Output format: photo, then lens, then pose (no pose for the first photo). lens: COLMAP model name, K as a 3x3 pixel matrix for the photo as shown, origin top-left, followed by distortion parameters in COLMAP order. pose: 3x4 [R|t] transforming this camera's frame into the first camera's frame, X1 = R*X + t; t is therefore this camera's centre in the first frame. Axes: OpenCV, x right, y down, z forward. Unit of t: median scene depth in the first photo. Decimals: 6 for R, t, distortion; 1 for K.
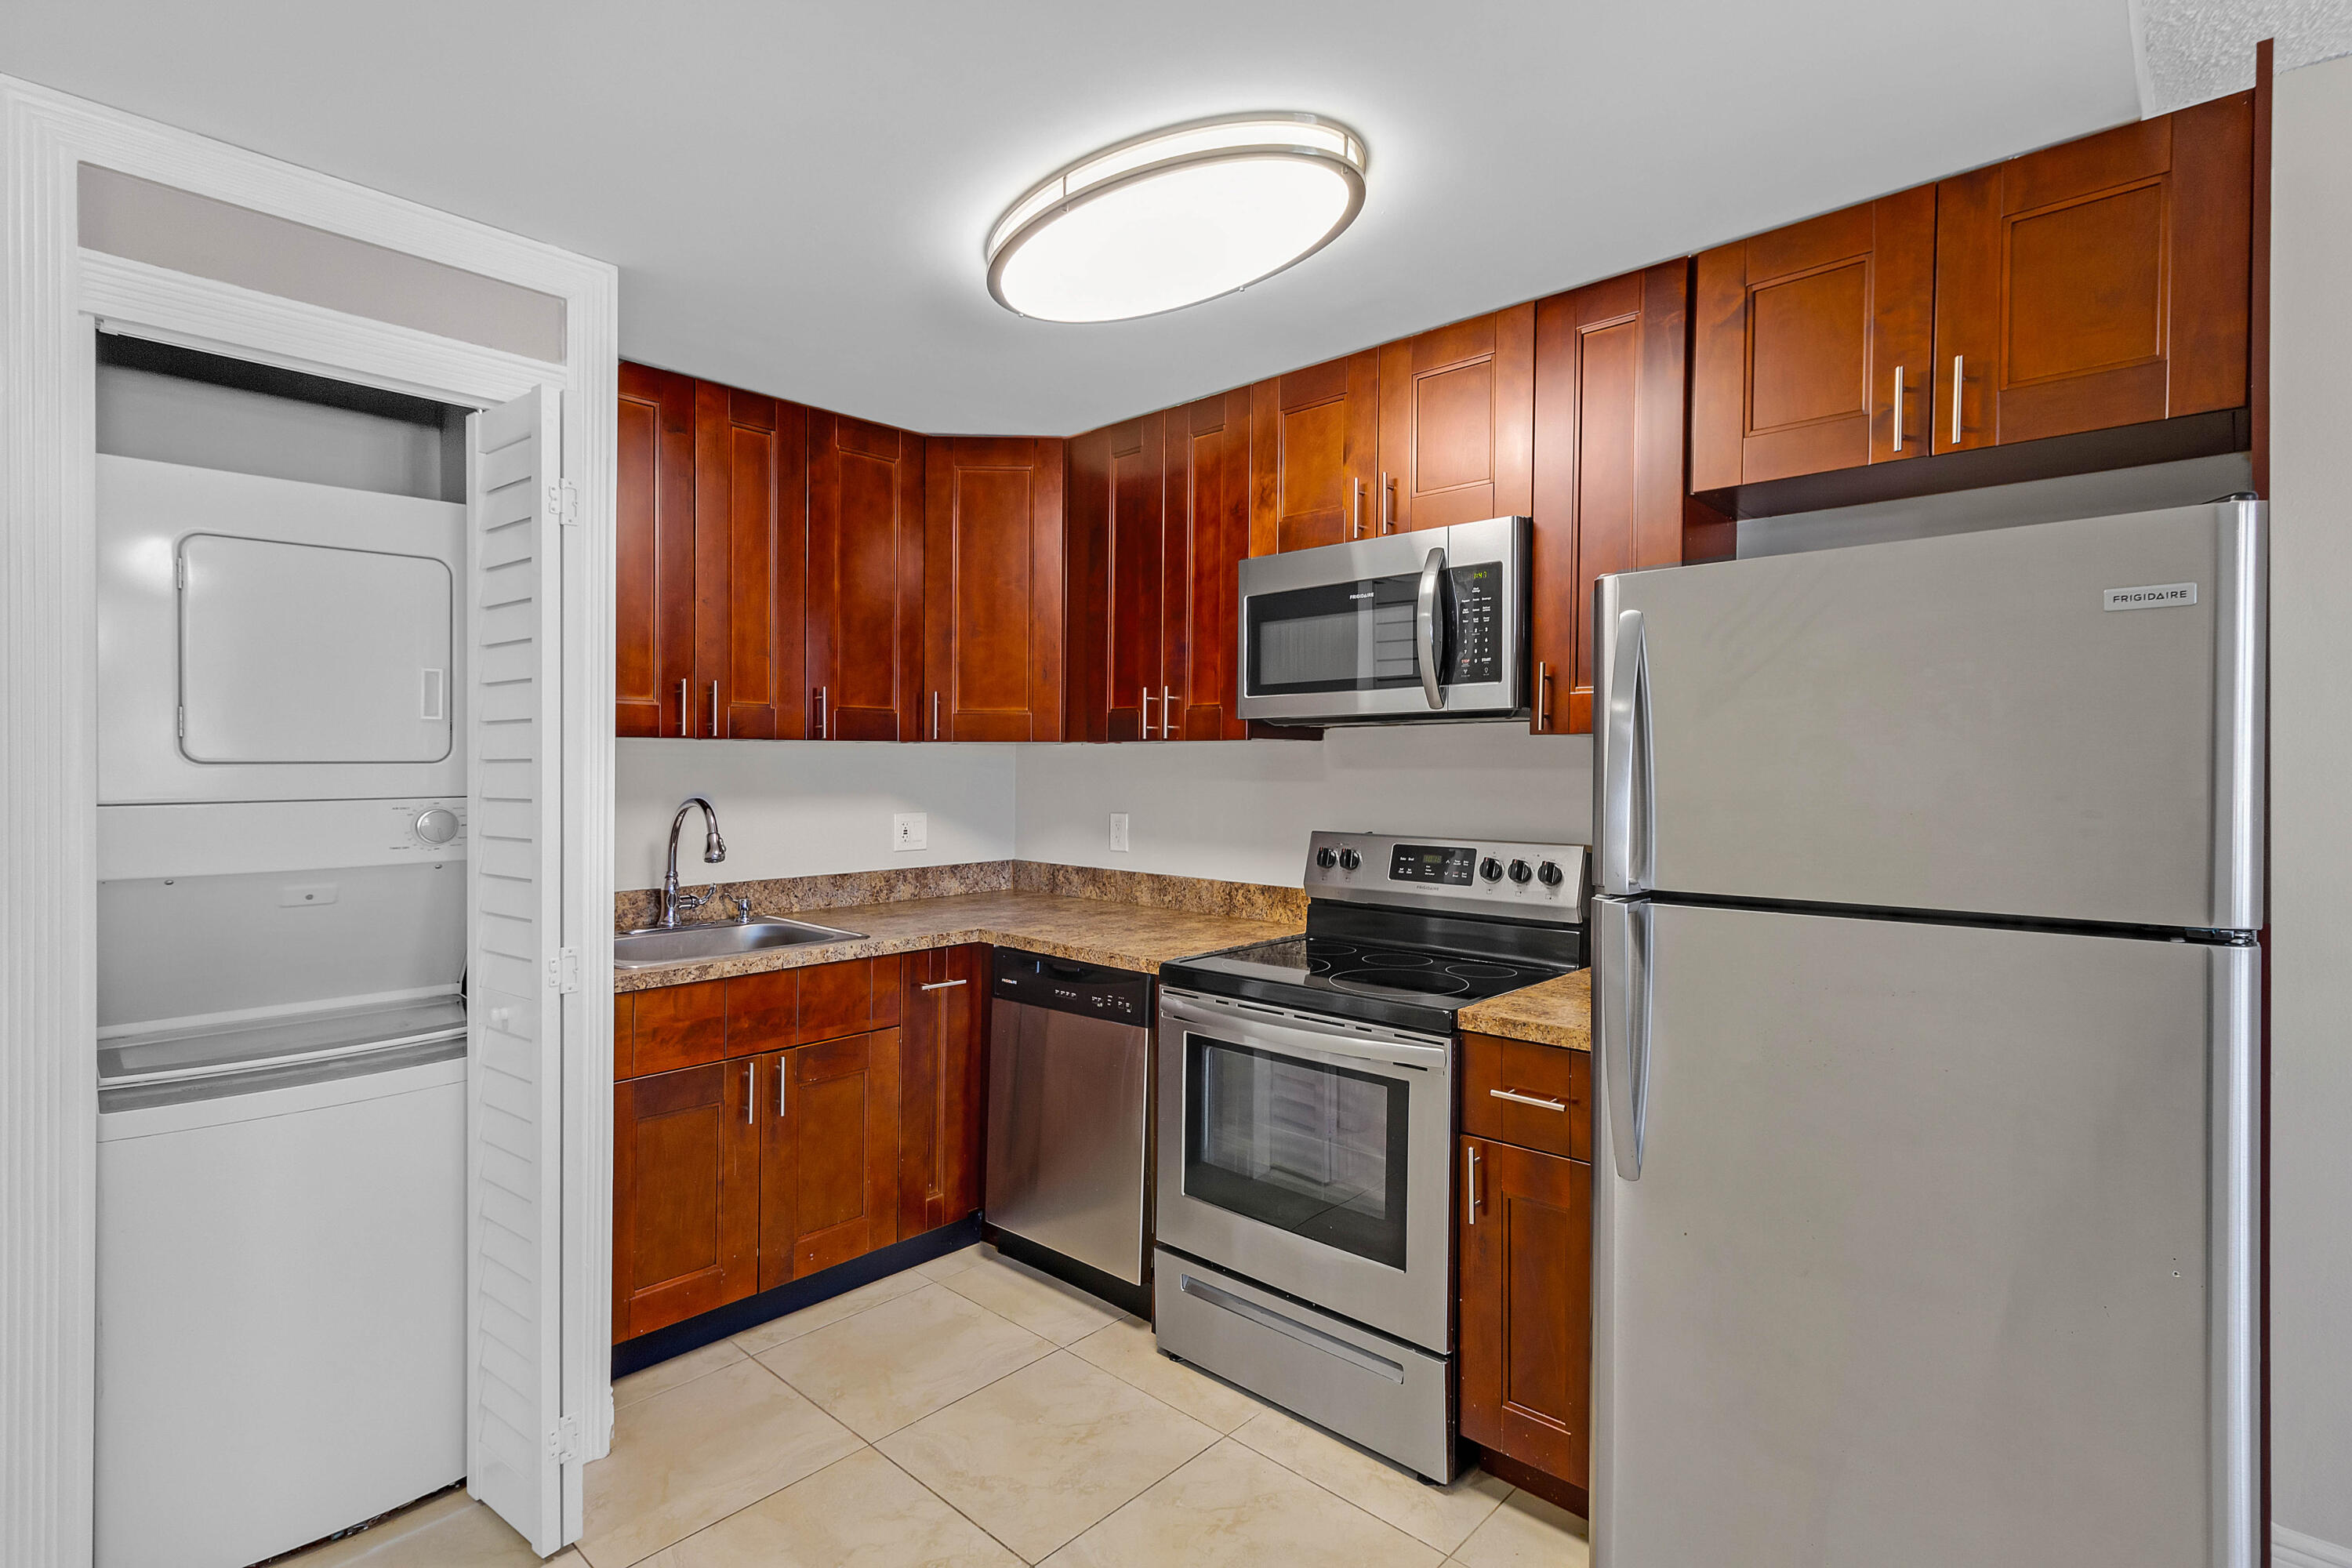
lens RADIAL K [[1127.0, 0, 1184.4], [0, 1127.0, 764.6], [0, 0, 1]] dist [-0.000700, -0.000259]
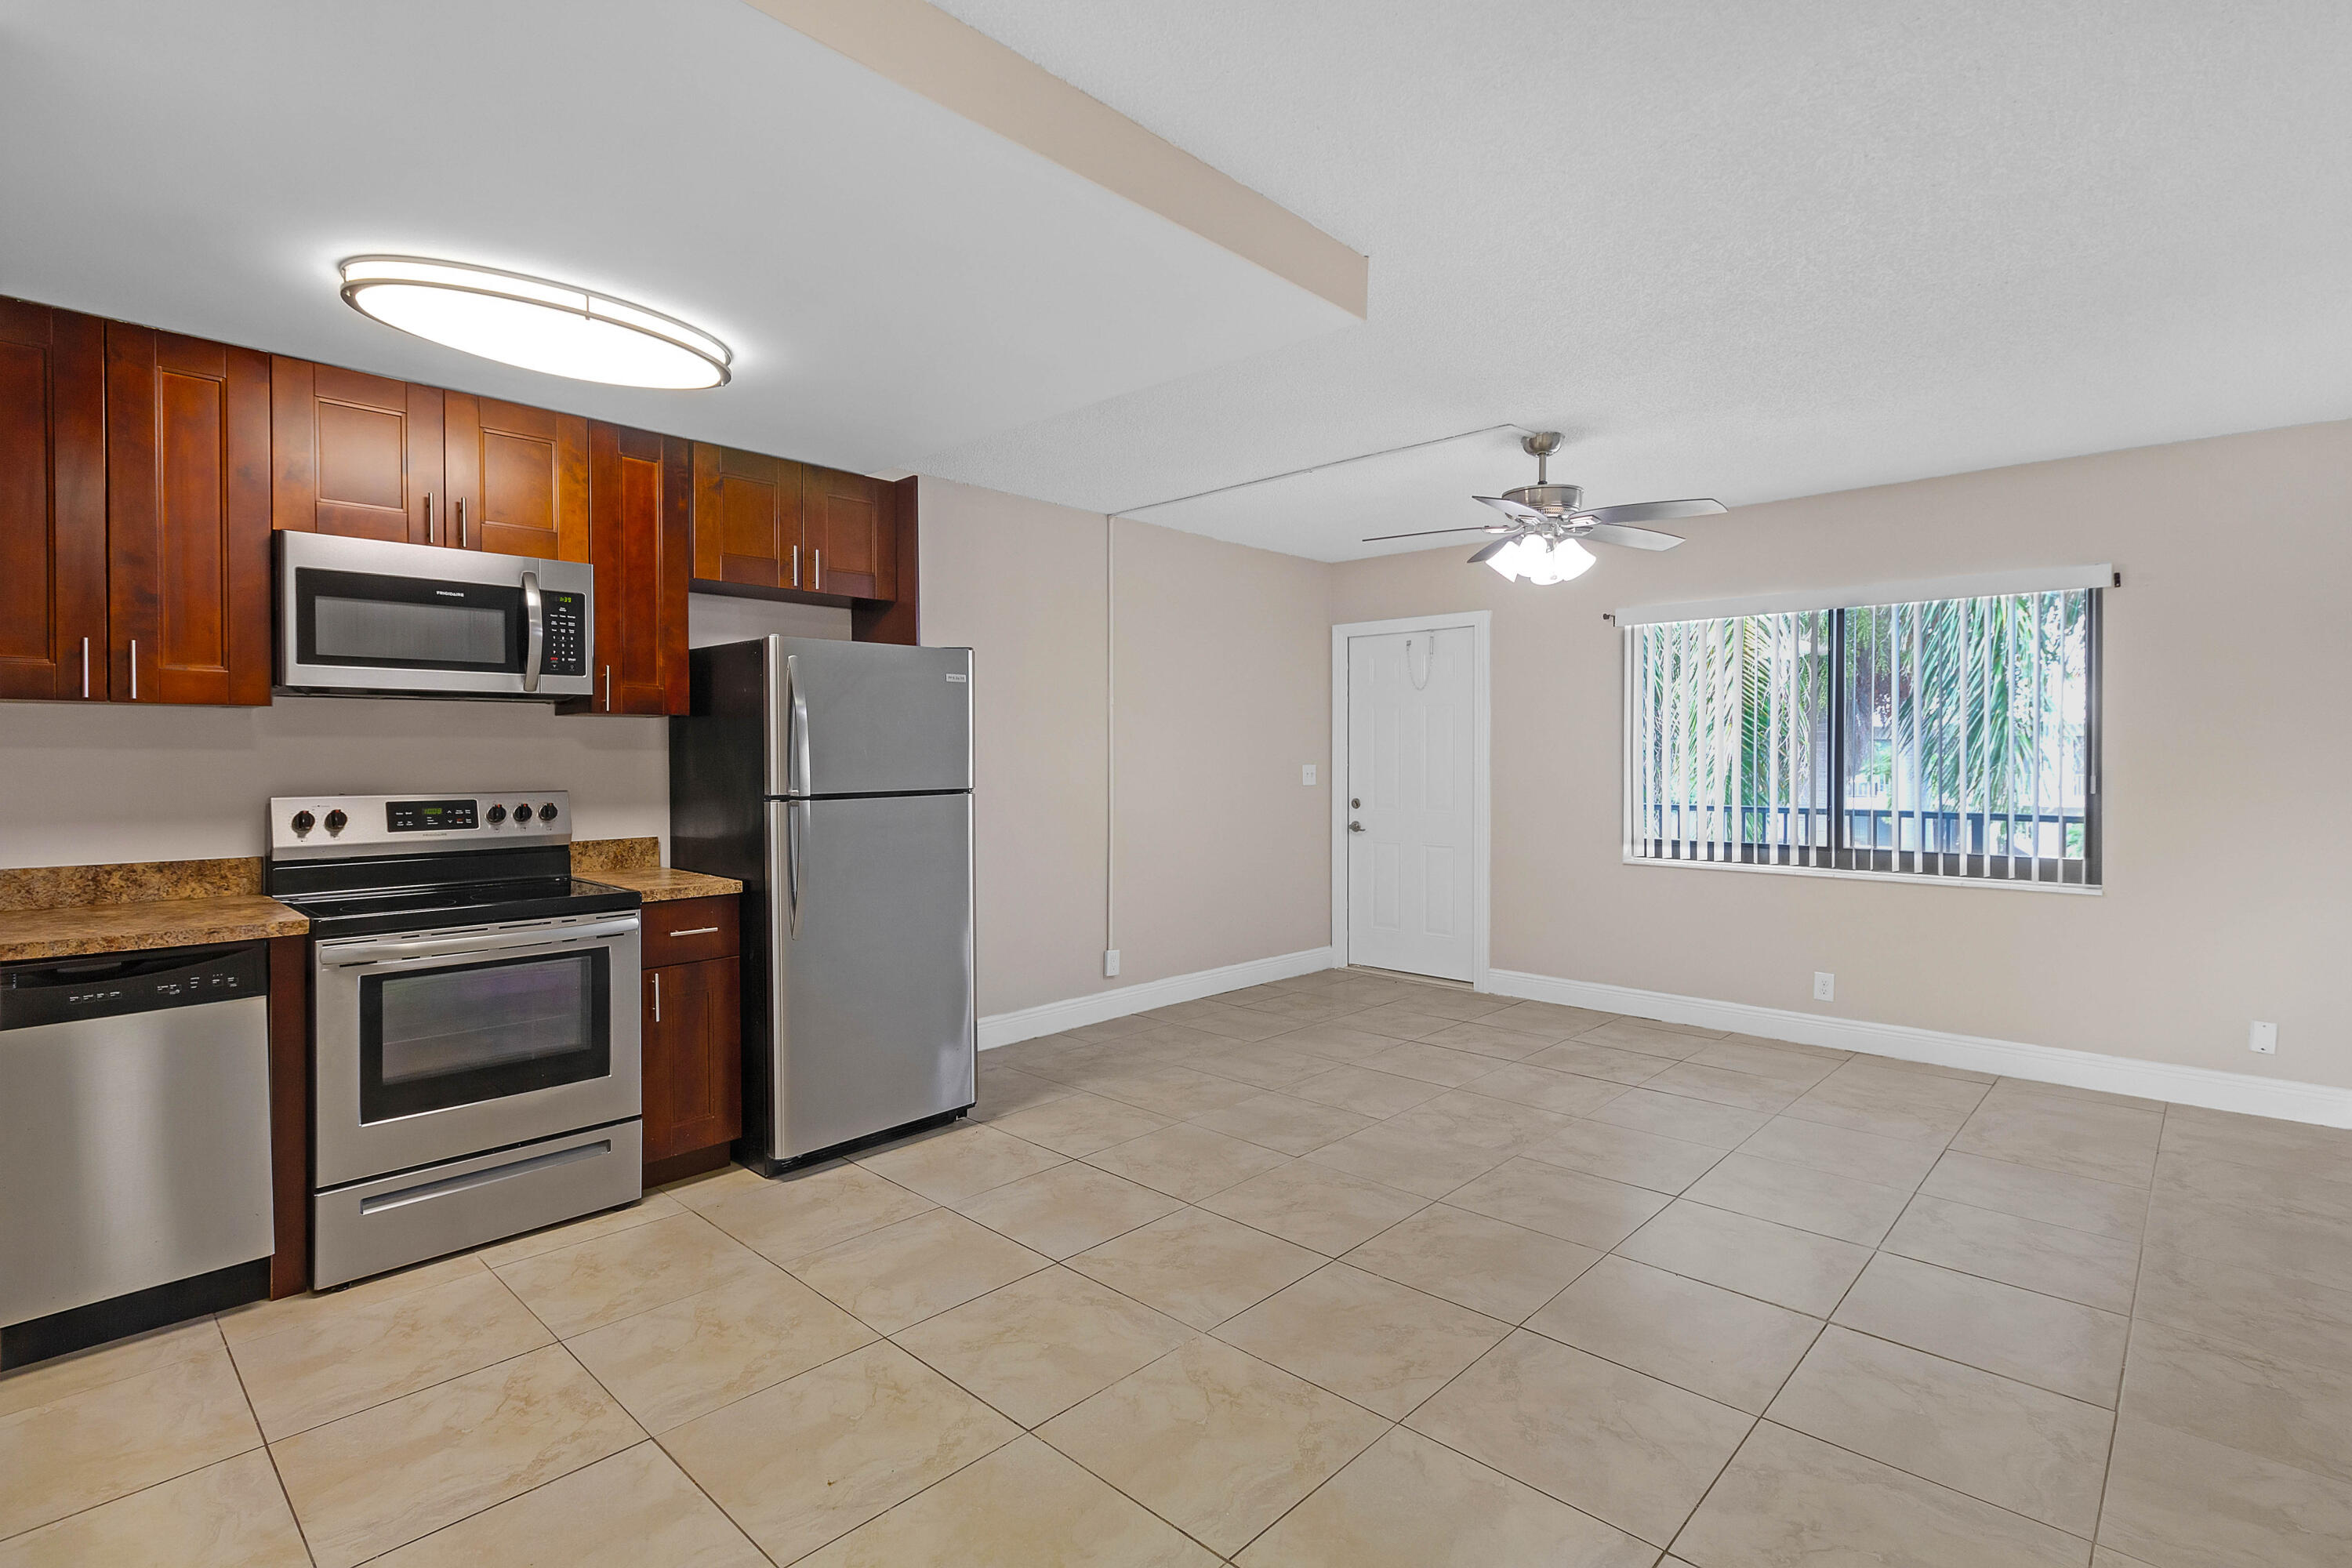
lens RADIAL K [[1114.2, 0, 1179.0], [0, 1114.2, 766.6], [0, 0, 1]] dist [0.005415, 0.000057]
pose [[0.007008, -0.012313, 0.999900, -0.909134], [-0.000276, 0.999924, 0.012315, 0.019048], [-0.999975, -0.000362, 0.007005, 0.172081]]
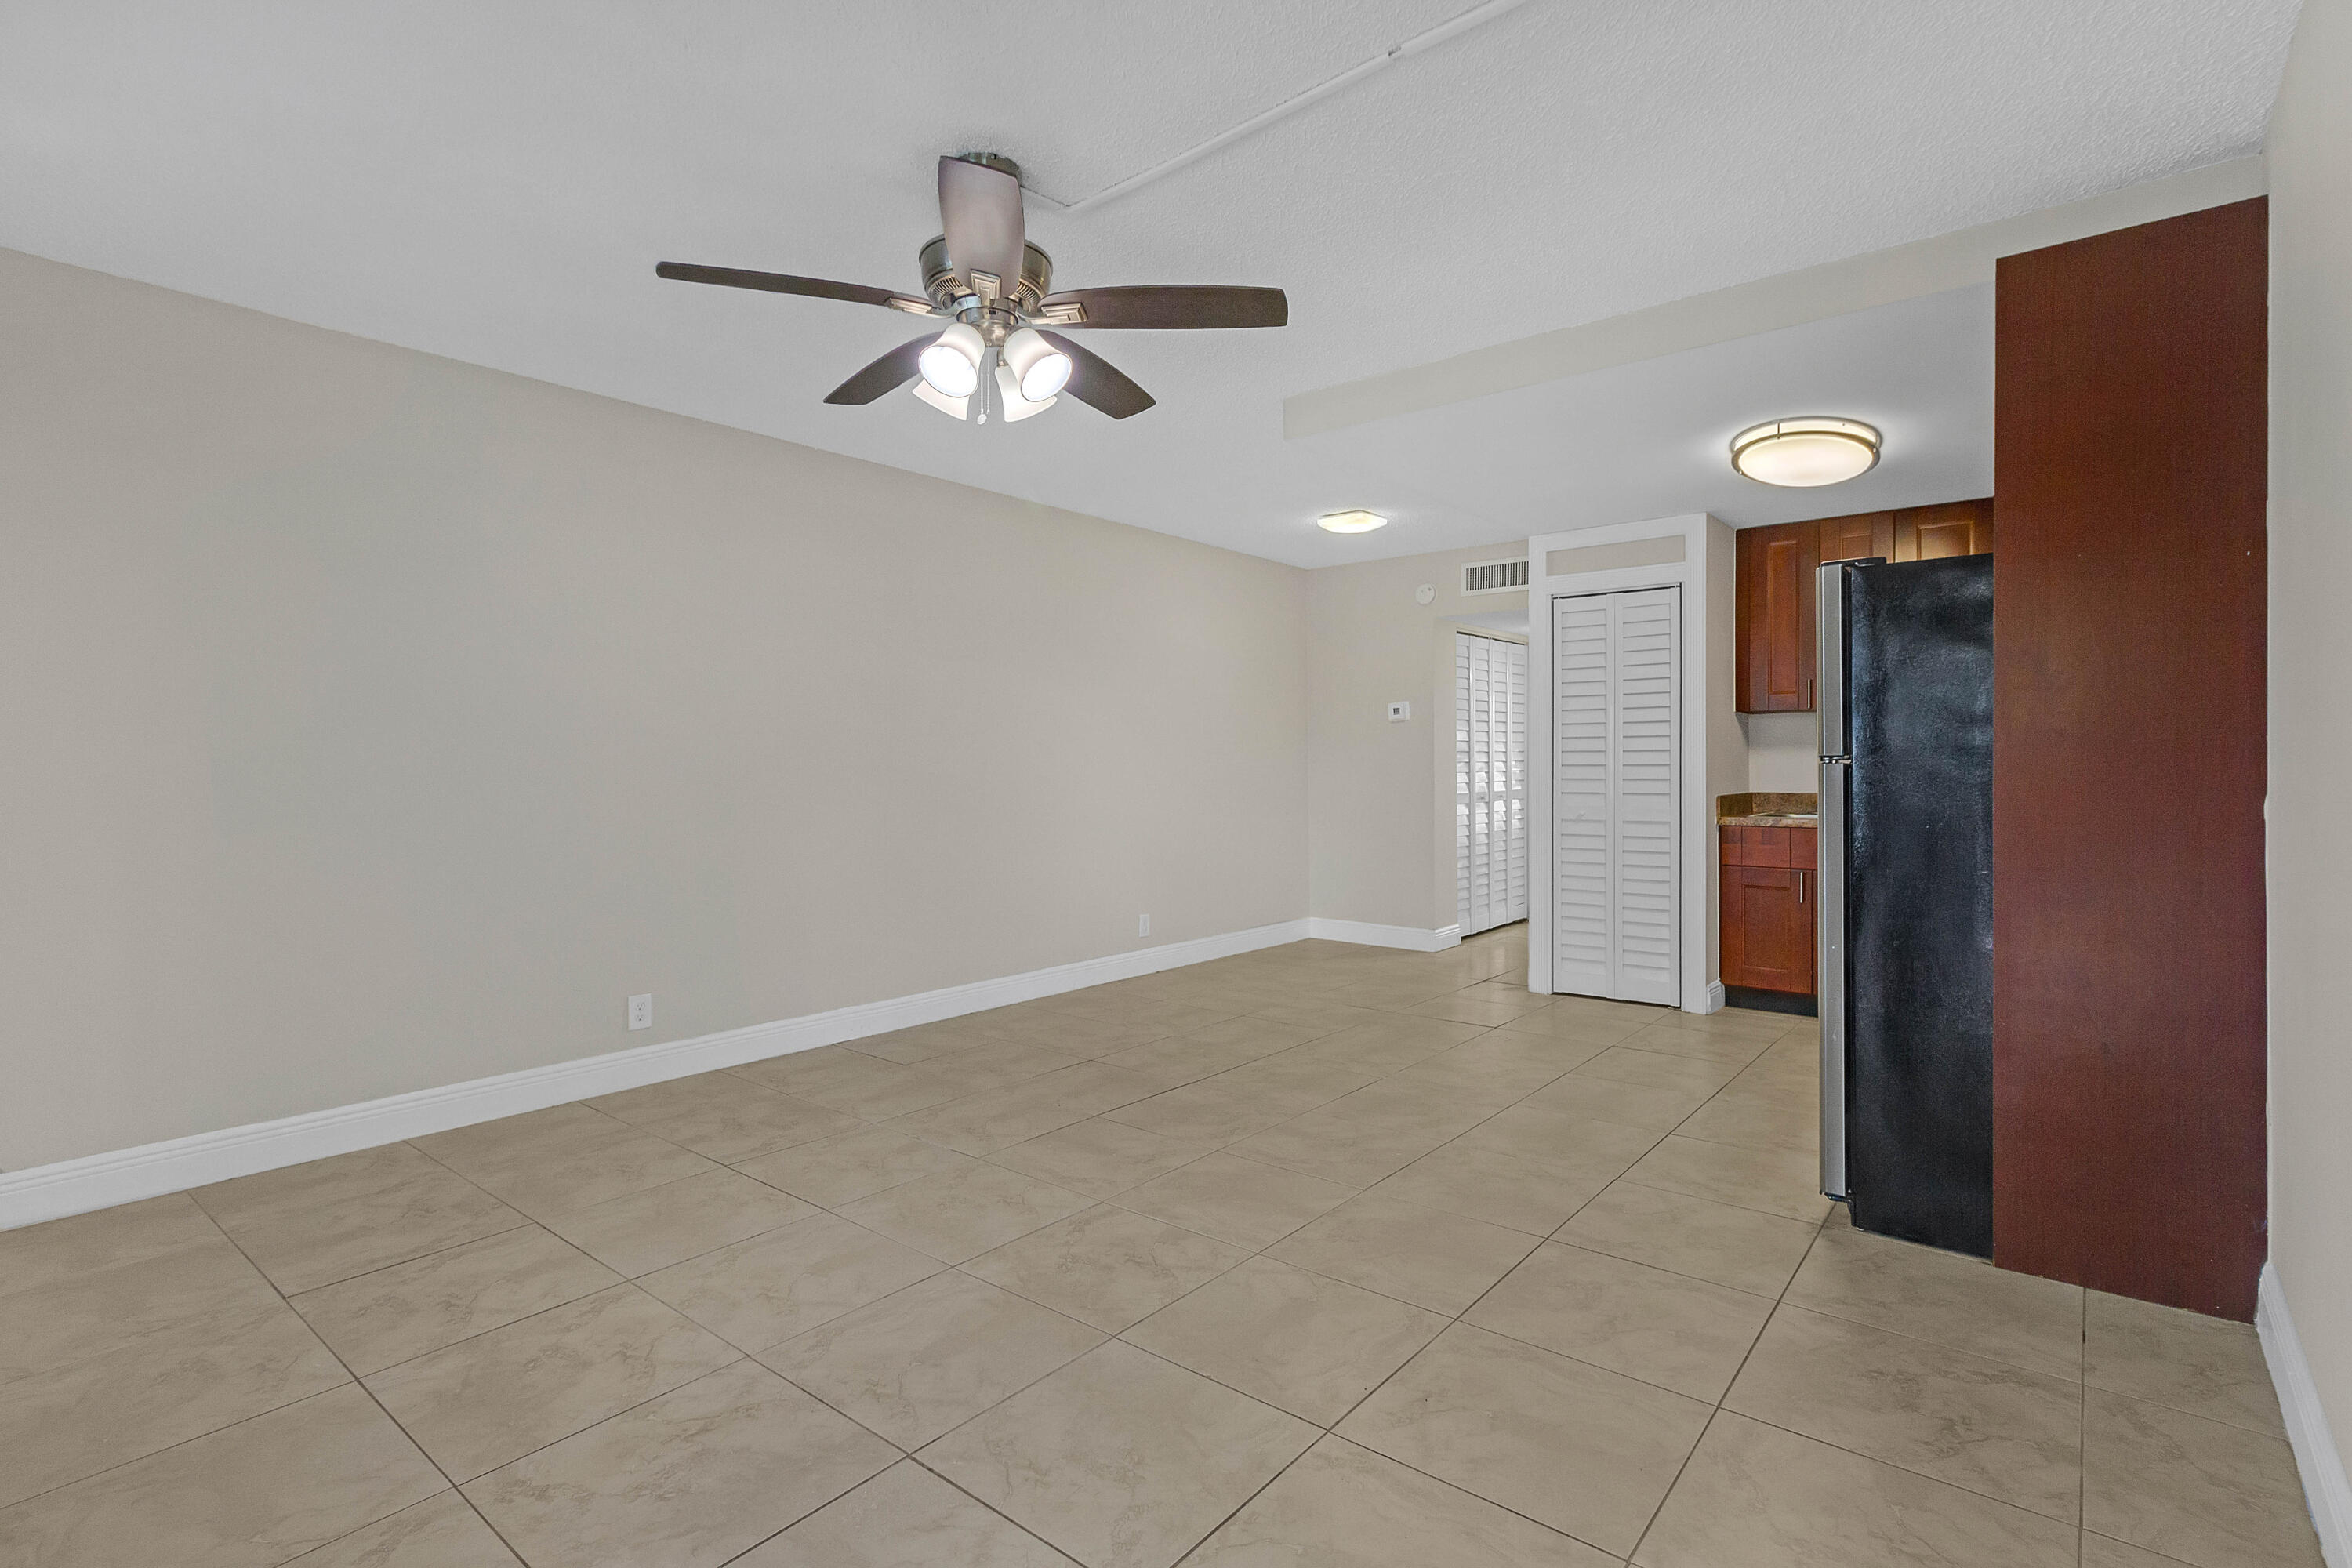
lens RADIAL K [[1114.2, 0, 1179.0], [0, 1114.2, 766.6], [0, 0, 1]] dist [0.005415, 0.000057]
pose [[0.061068, -0.003093, -0.998129, 1.315313], [0.001090, 0.999995, -0.003032, 0.073356], [0.998133, -0.000903, 0.061071, -0.181577]]
